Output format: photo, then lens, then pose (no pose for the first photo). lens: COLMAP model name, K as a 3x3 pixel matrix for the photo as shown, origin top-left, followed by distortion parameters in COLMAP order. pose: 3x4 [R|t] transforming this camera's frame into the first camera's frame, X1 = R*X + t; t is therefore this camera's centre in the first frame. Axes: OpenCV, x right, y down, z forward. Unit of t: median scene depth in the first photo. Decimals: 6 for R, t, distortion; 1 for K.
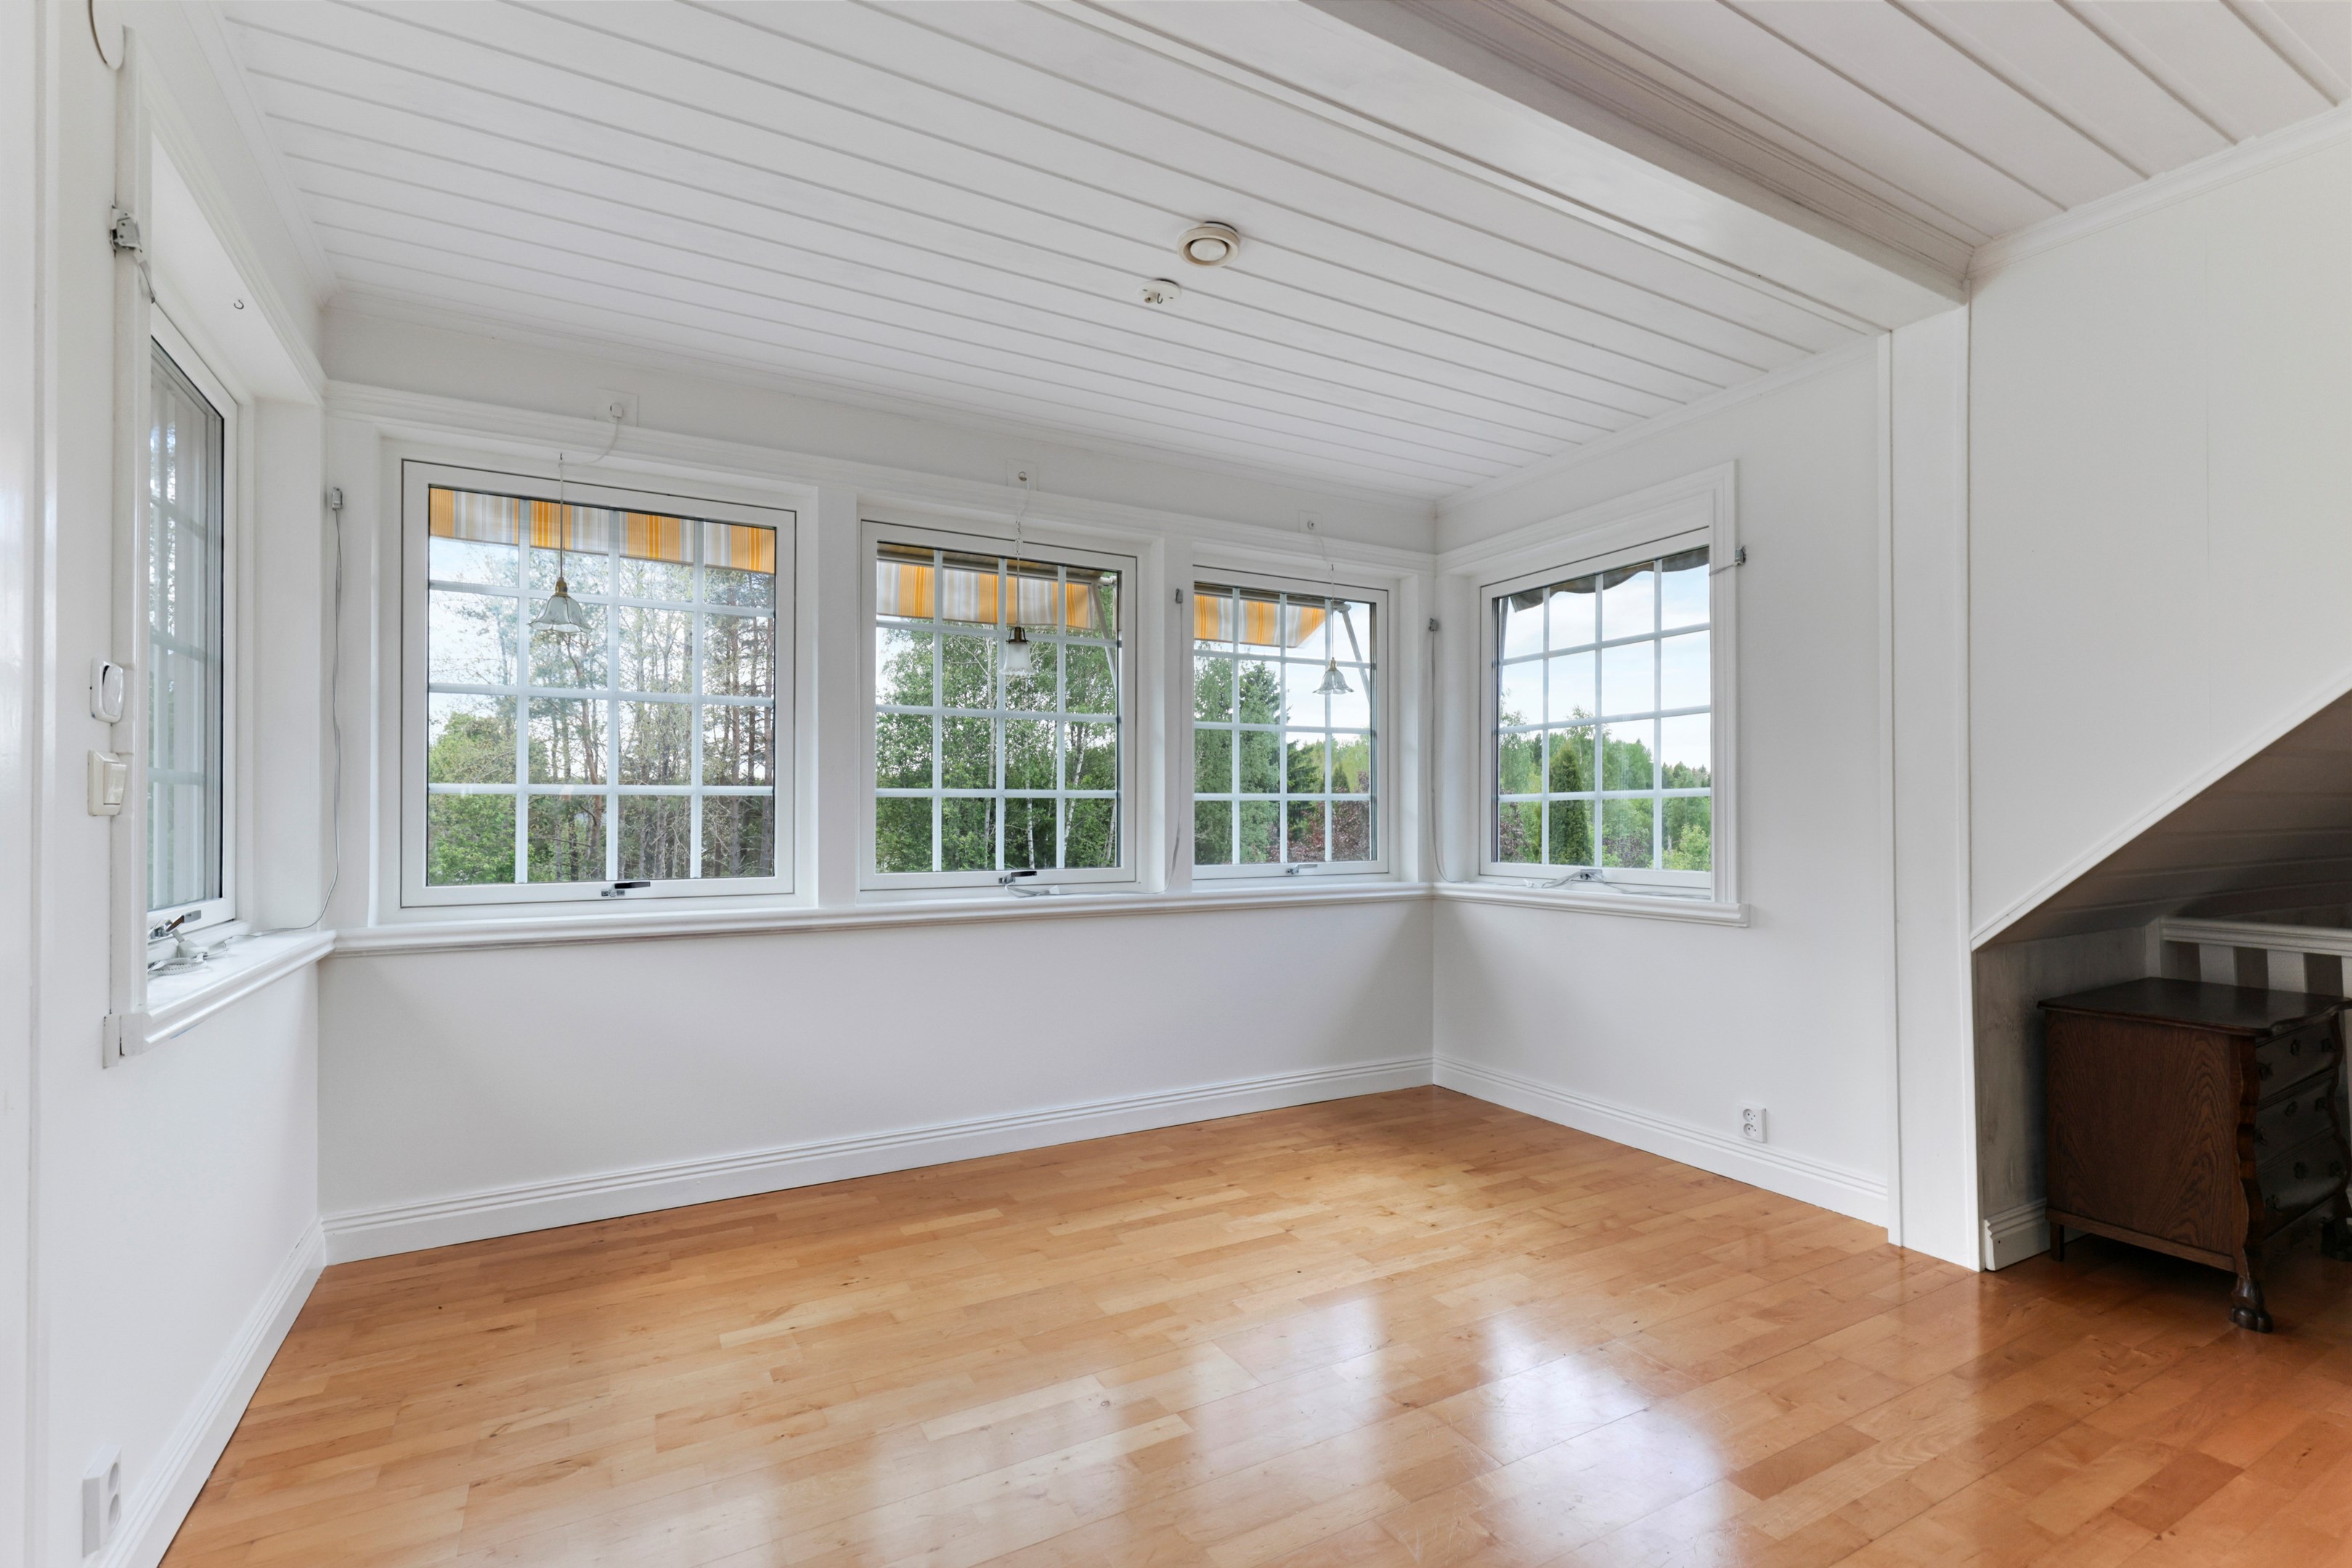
lens RADIAL K [[1080.0, 0, 1178.0], [0, 1080.0, 803.3], [0, 0, 1]] dist [0.002970, -0.000274]
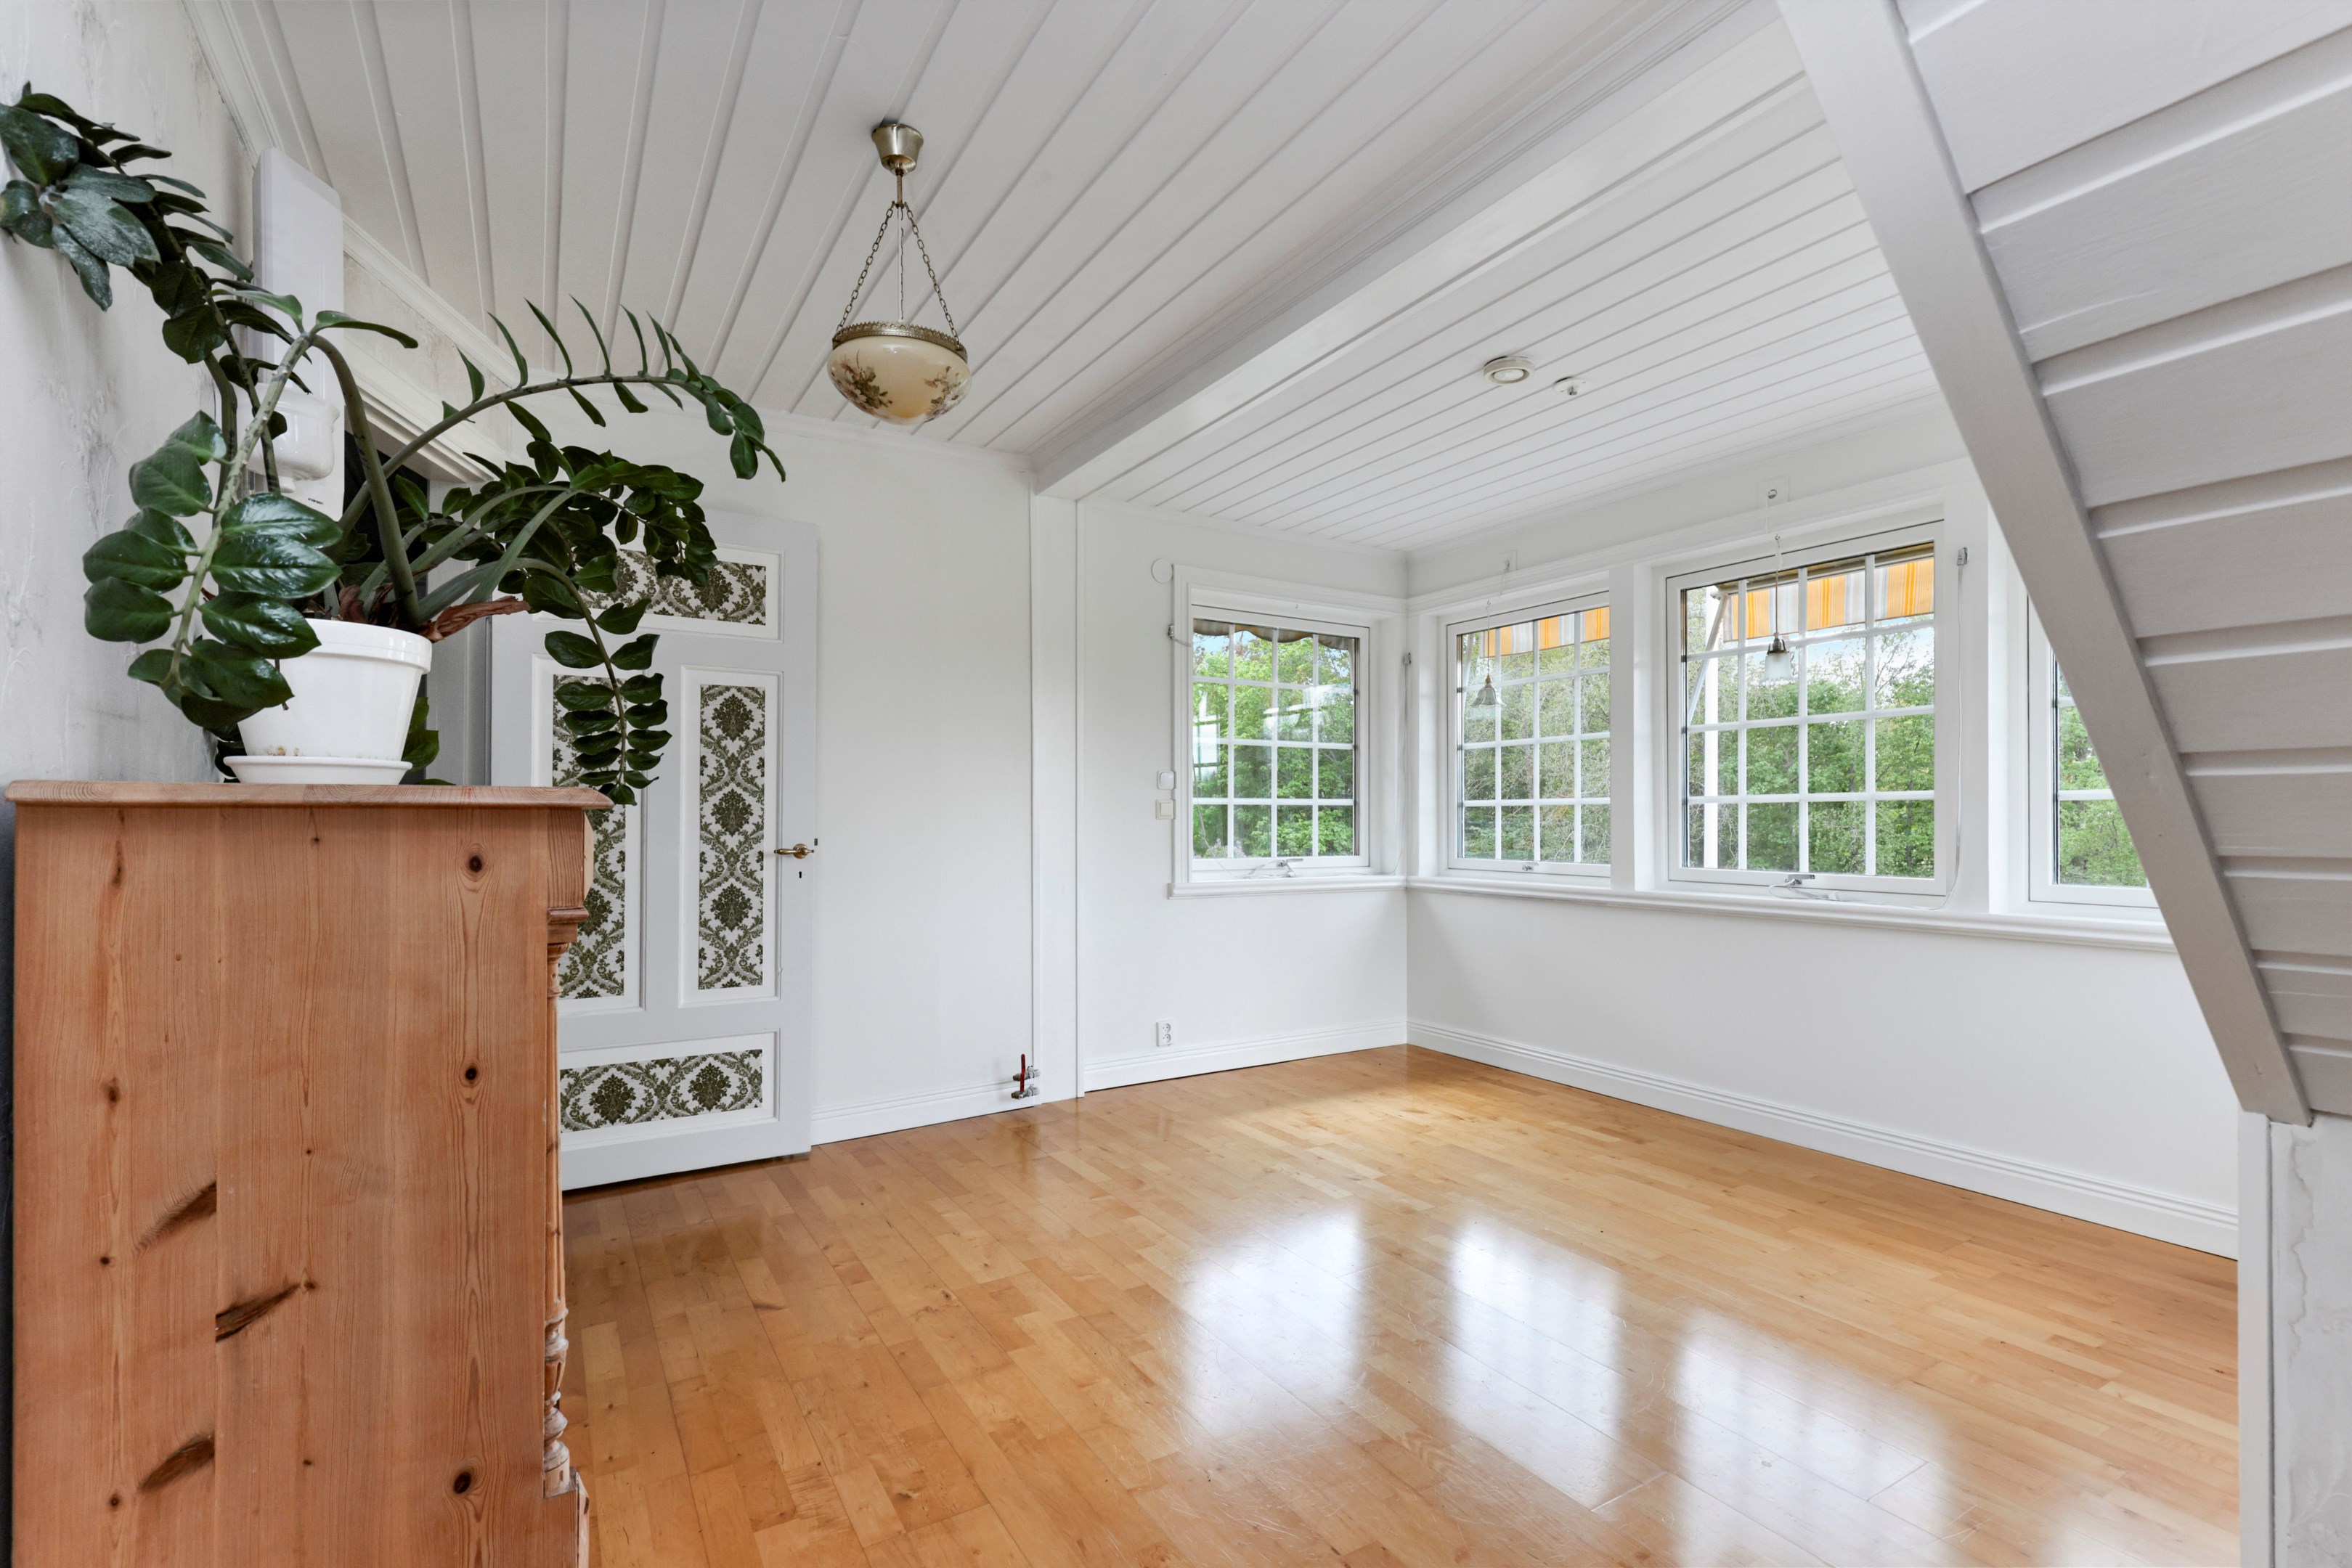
lens RADIAL K [[1080.0, 0, 1174.3], [0, 1080.0, 800.7], [0, 0, 1]] dist [0.002970, -0.000274]
pose [[0.013542, -0.016406, -0.999774, 1.037081], [0.009688, 0.999821, -0.016276, 0.006440], [0.999861, -0.009466, 0.013698, 0.471721]]
